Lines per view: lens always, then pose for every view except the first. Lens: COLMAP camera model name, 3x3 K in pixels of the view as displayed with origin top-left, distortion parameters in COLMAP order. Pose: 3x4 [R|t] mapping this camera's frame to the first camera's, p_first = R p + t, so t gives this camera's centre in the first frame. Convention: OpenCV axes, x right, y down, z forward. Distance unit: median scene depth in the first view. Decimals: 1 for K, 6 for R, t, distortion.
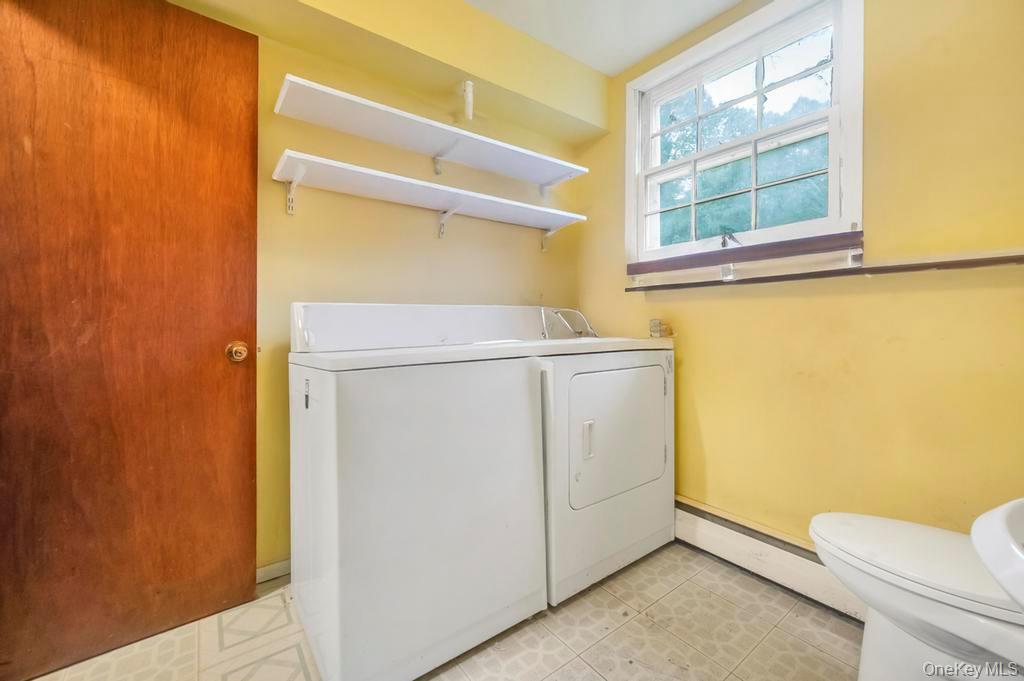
lens RADIAL K [[409.4, 0, 512.0], [0, 409.4, 340.5], [0, 0, 1]] dist [-0.000168, -0.000040]
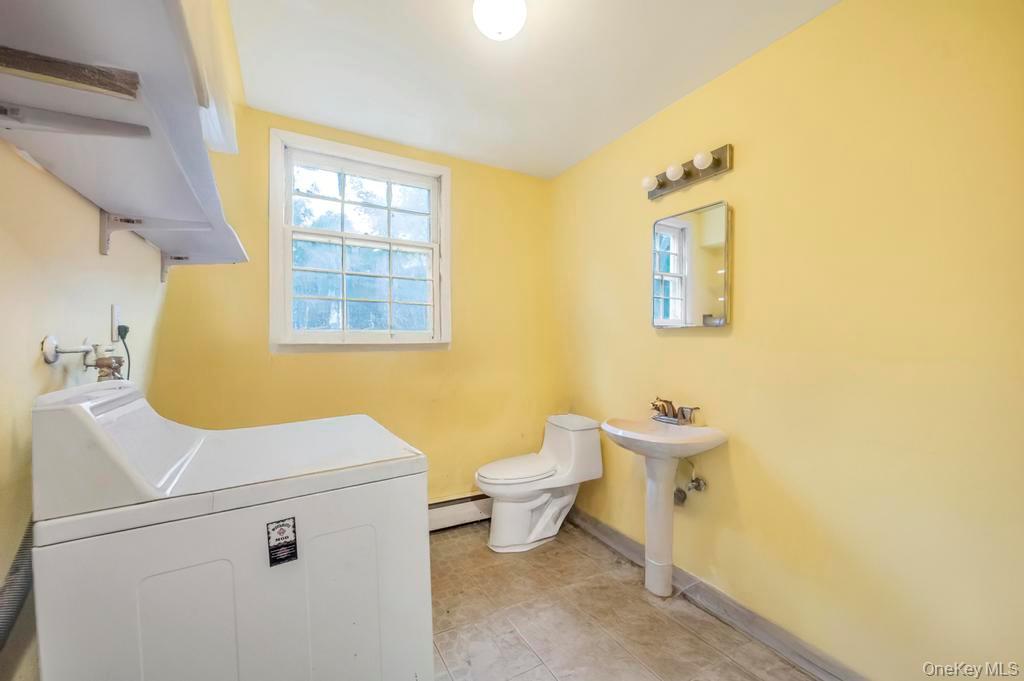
lens RADIAL K [[409.4, 0, 512.0], [0, 409.4, 340.5], [0, 0, 1]] dist [-0.000168, -0.000040]
pose [[0.132944, 0.003398, 0.991118, -0.777389], [0.025334, 0.999656, -0.006825, -0.121762], [-0.990800, 0.026016, 0.132812, 0.394510]]
